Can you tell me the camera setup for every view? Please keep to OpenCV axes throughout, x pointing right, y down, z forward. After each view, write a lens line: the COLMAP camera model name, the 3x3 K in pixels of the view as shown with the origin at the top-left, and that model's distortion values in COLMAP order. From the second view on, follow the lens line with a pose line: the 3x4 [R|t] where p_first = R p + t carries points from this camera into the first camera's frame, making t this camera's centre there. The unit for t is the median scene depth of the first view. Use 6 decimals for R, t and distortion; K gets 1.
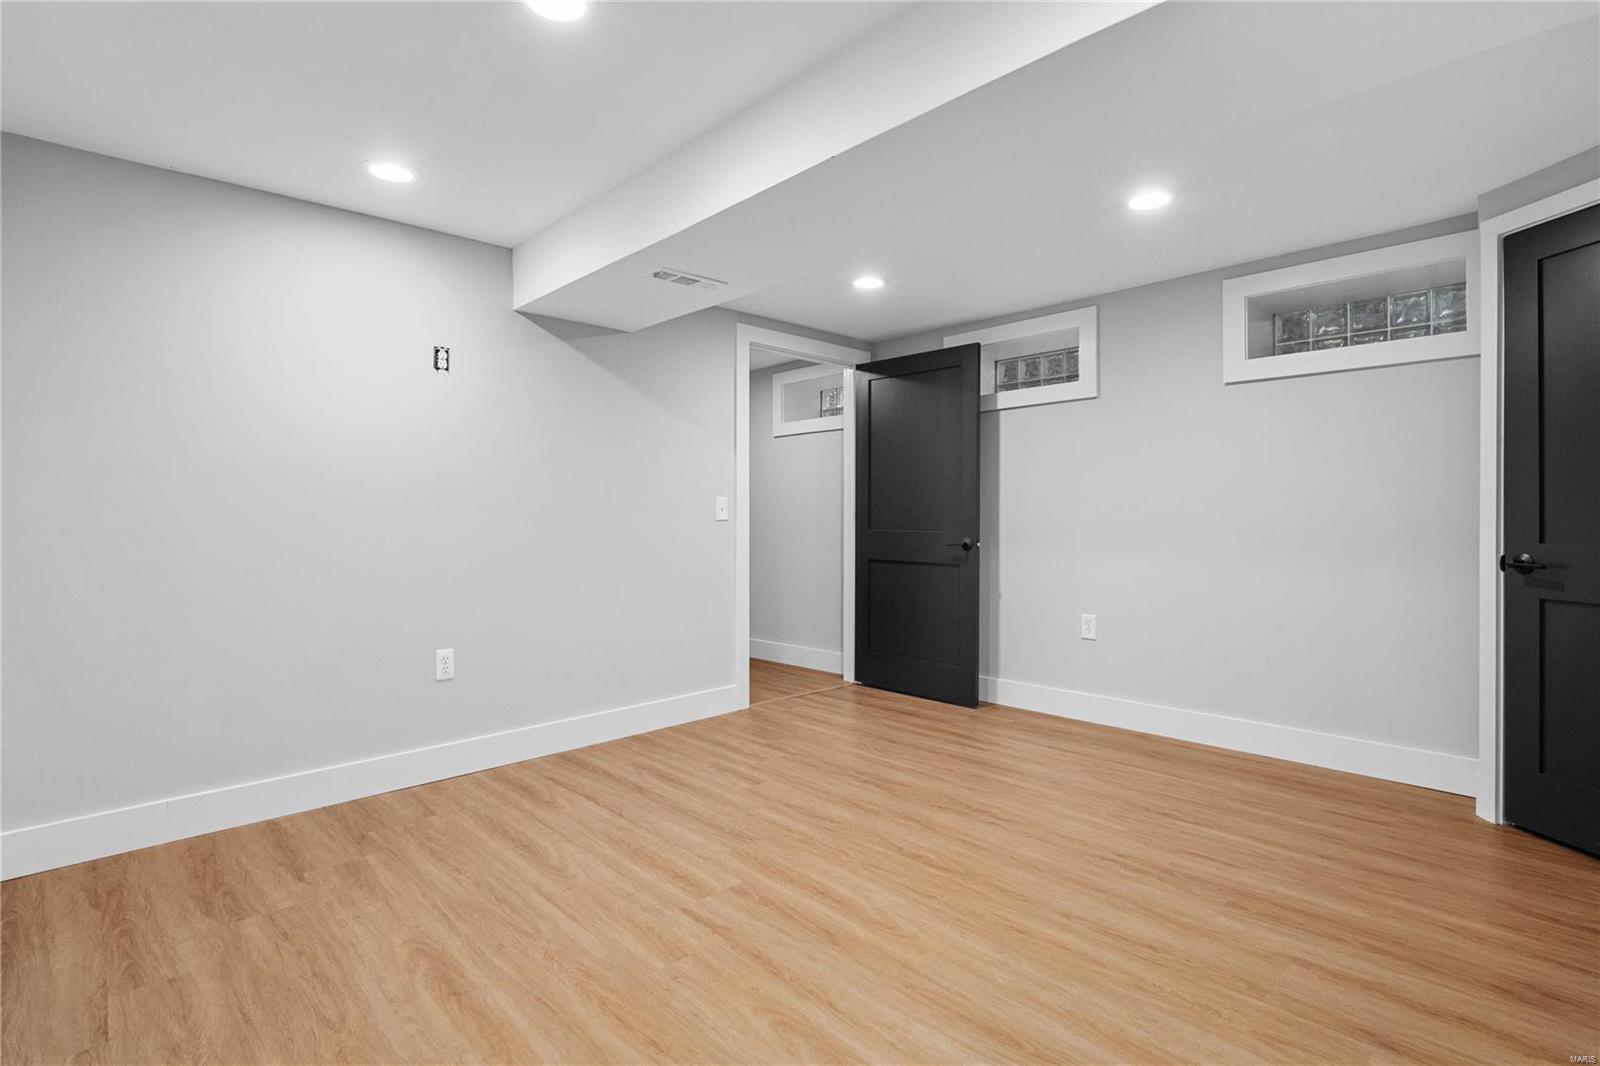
lens RADIAL K [[821.1, 0, 800.6], [0, 821.1, 525.8], [0, 0, 1]] dist [0.037800, -0.001168]
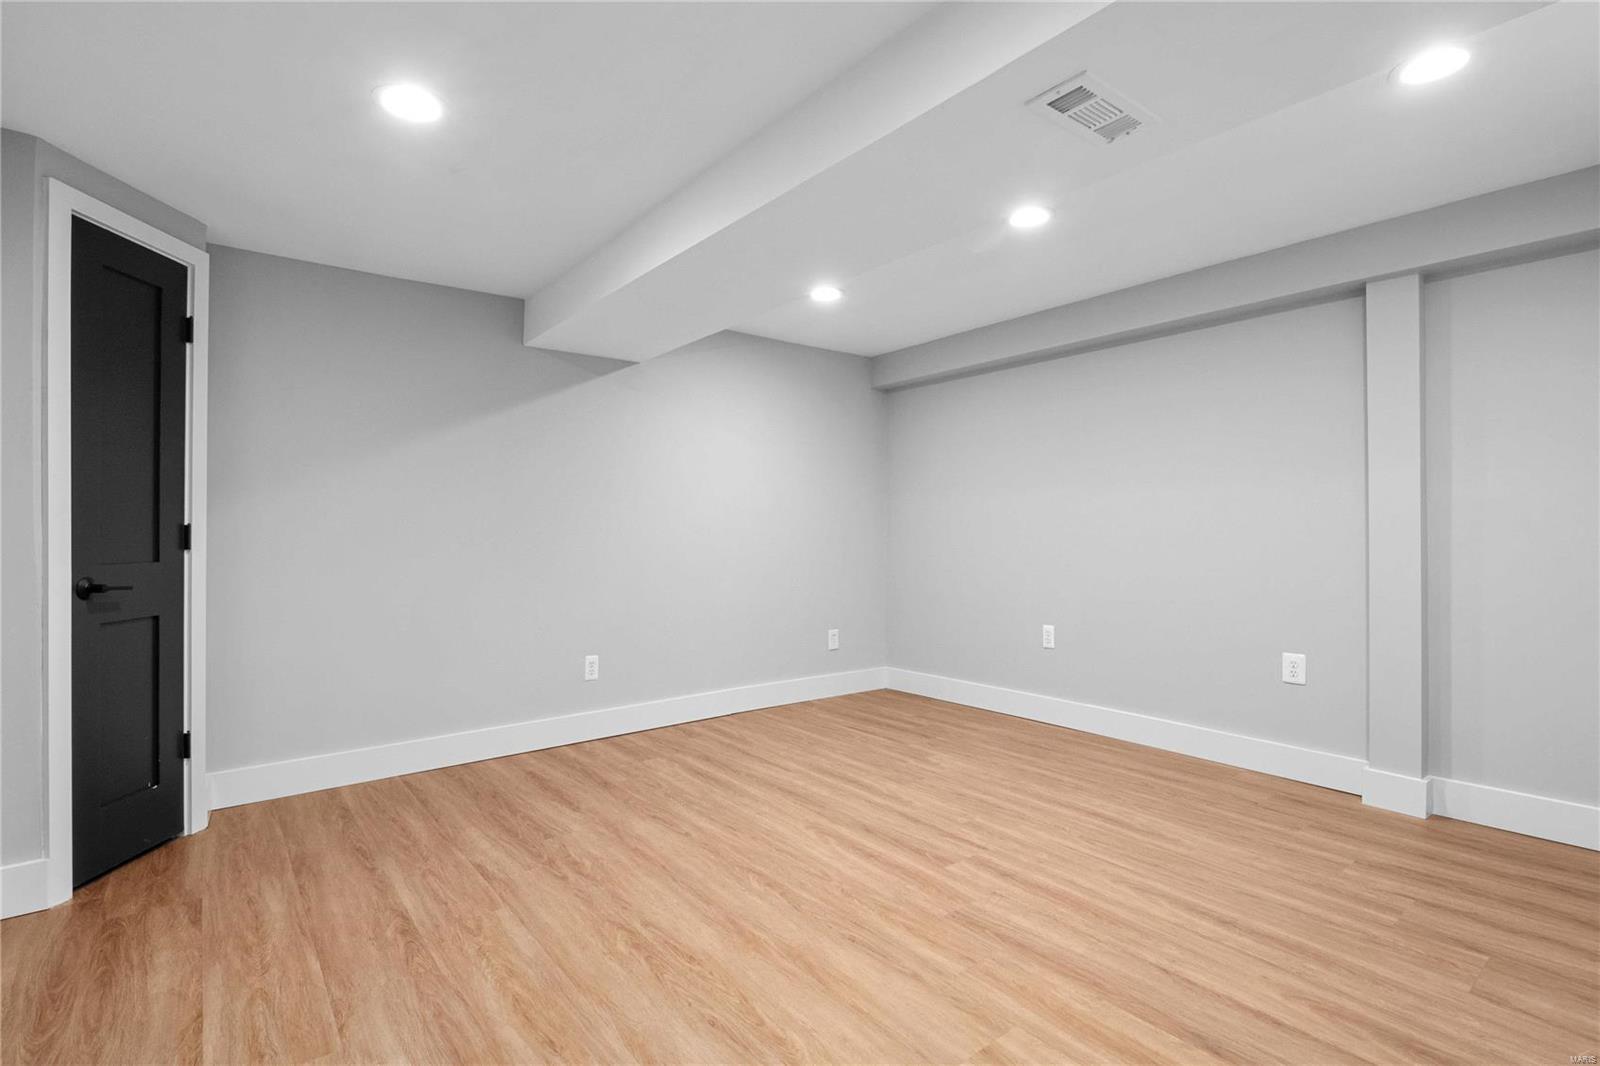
lens RADIAL K [[751.7, 0, 800.3], [0, 751.7, 528.7], [0, 0, 1]] dist [0.002481, 0.000826]
pose [[-0.995768, 0.007511, 0.091592, 0.023551], [0.008301, 0.999931, 0.008254, -0.022311], [-0.091524, 0.008980, -0.995762, 1.935896]]
